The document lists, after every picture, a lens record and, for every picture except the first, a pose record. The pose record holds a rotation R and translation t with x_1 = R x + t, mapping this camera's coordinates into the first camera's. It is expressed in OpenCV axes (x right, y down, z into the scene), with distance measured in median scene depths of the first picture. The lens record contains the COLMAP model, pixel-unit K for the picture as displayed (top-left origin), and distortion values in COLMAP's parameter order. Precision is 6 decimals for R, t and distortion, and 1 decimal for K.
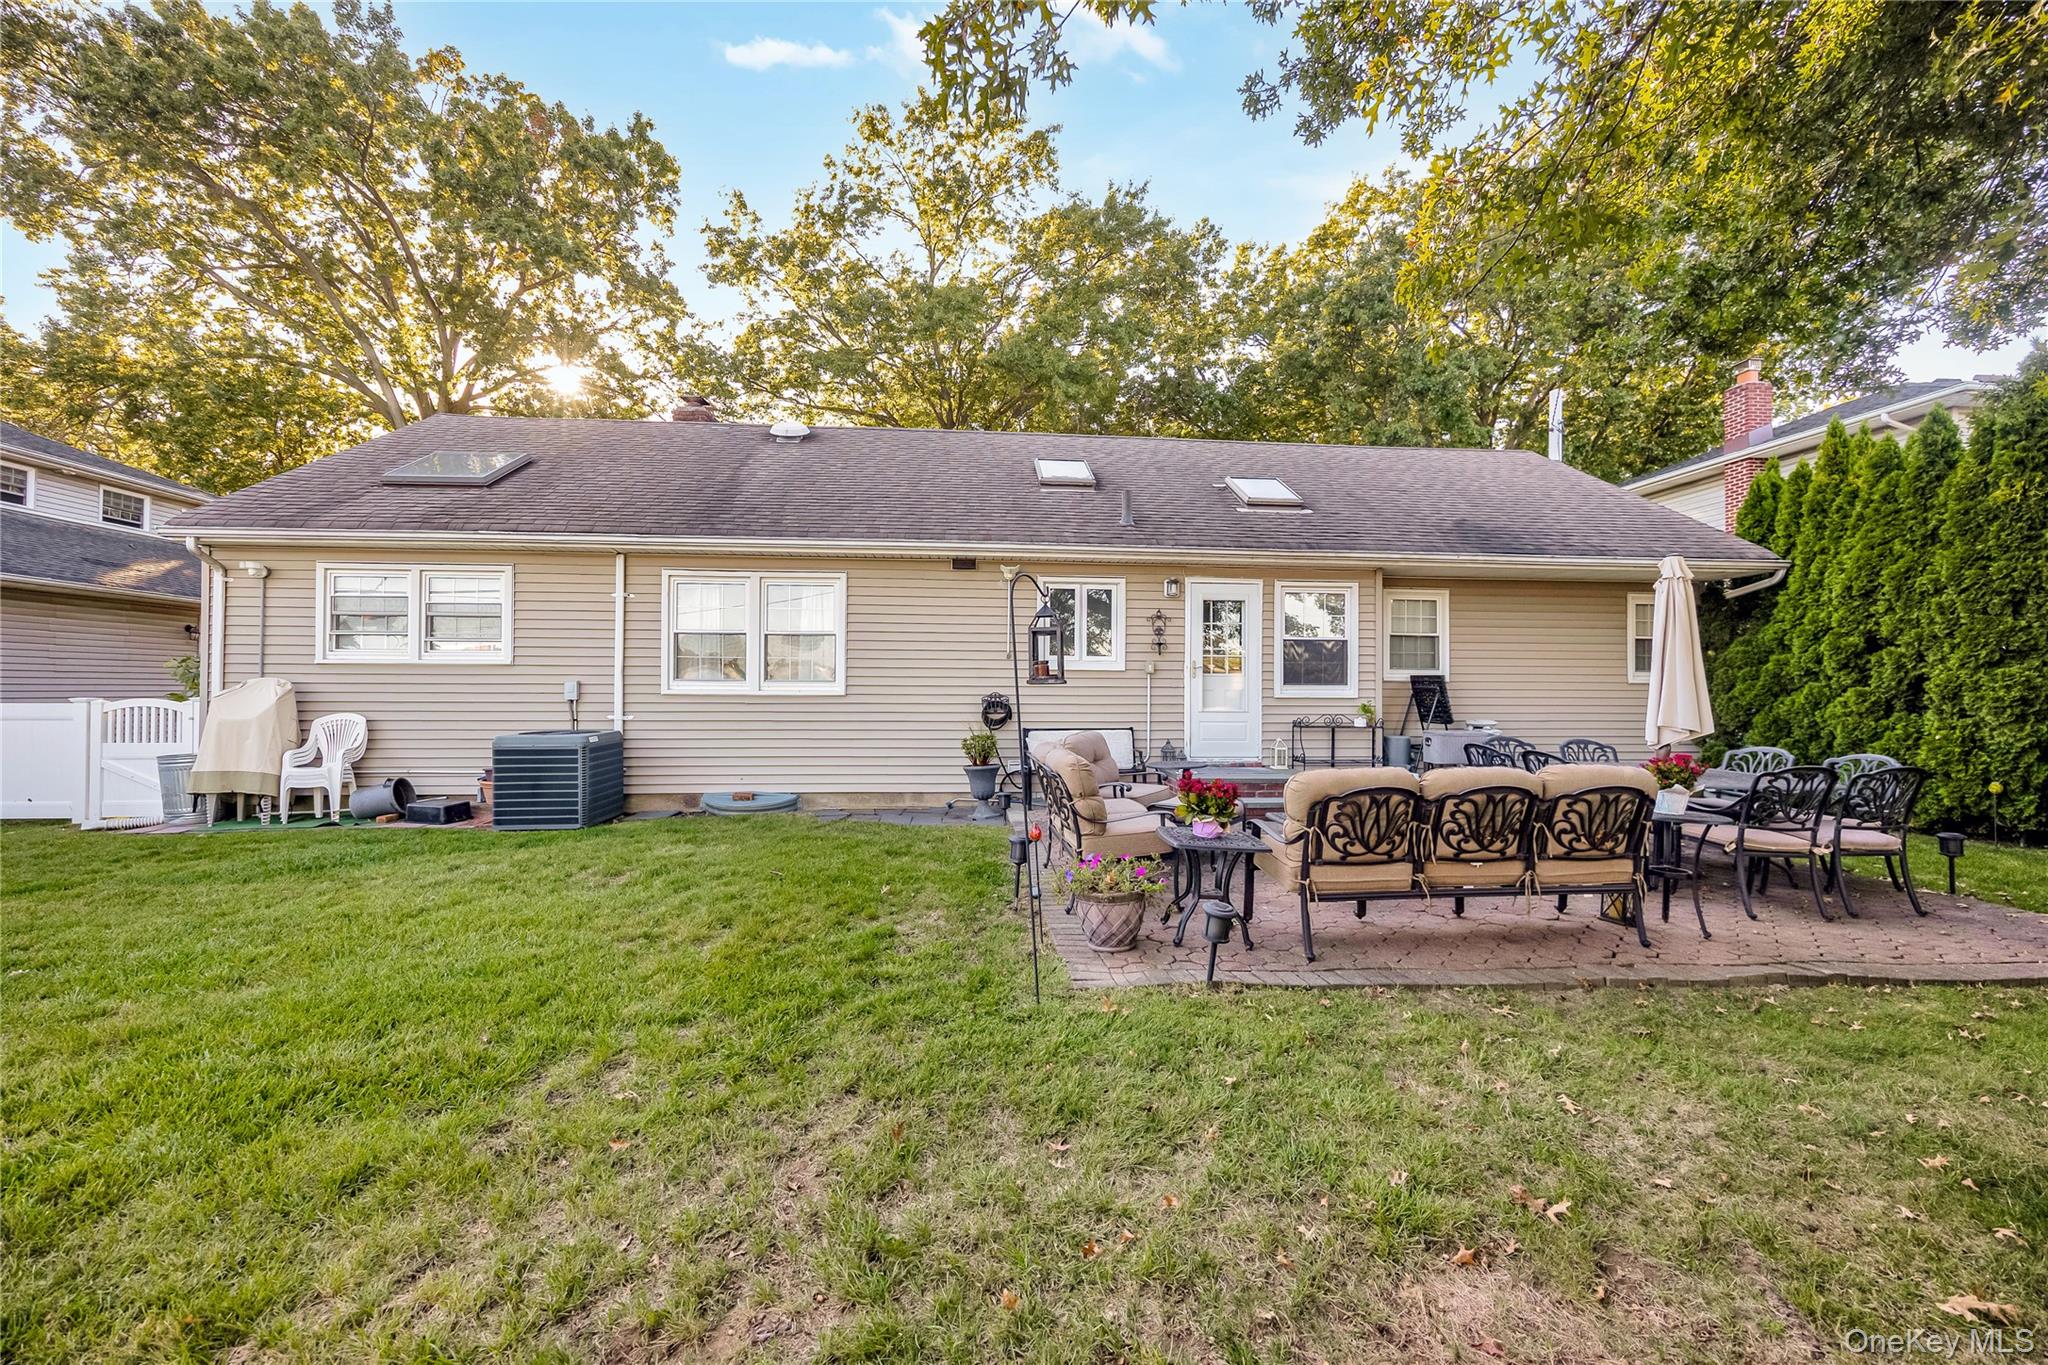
lens RADIAL K [[803.0, 0, 1024.0], [0, 803.0, 682.5], [0, 0, 1]] dist [-0.000658, -0.000045]
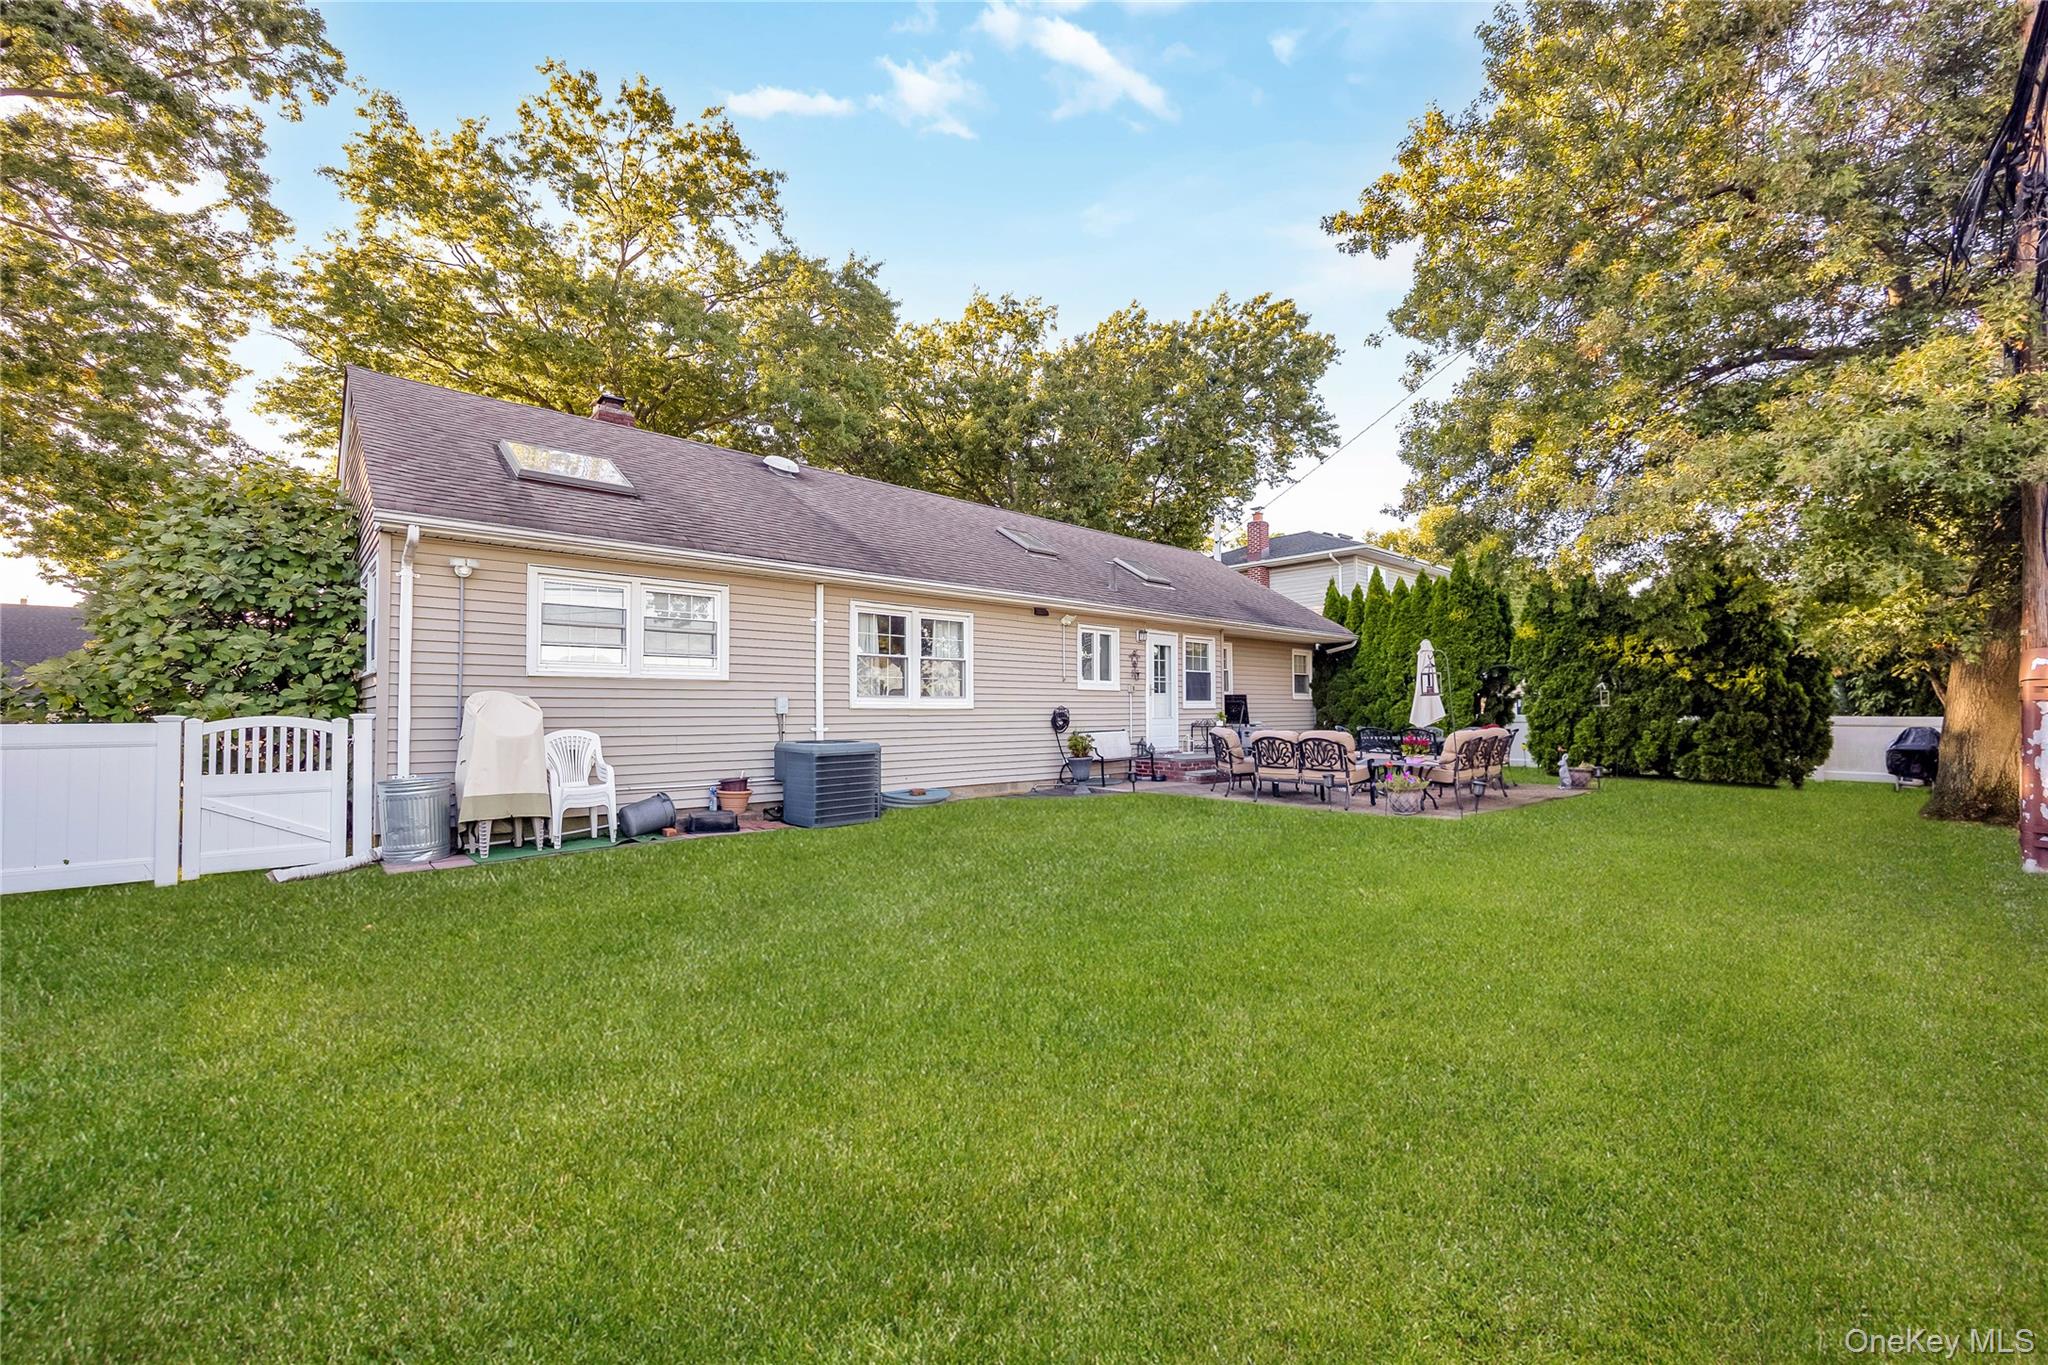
lens RADIAL K [[803.0, 0, 1024.0], [0, 803.0, 682.5], [0, 0, 1]] dist [-0.000658, -0.000045]
pose [[0.801781, 0.013229, 0.597472, -0.893559], [0.001146, 0.999719, -0.023673, 0.004983], [-0.597617, 0.019665, 0.801540, -0.071878]]
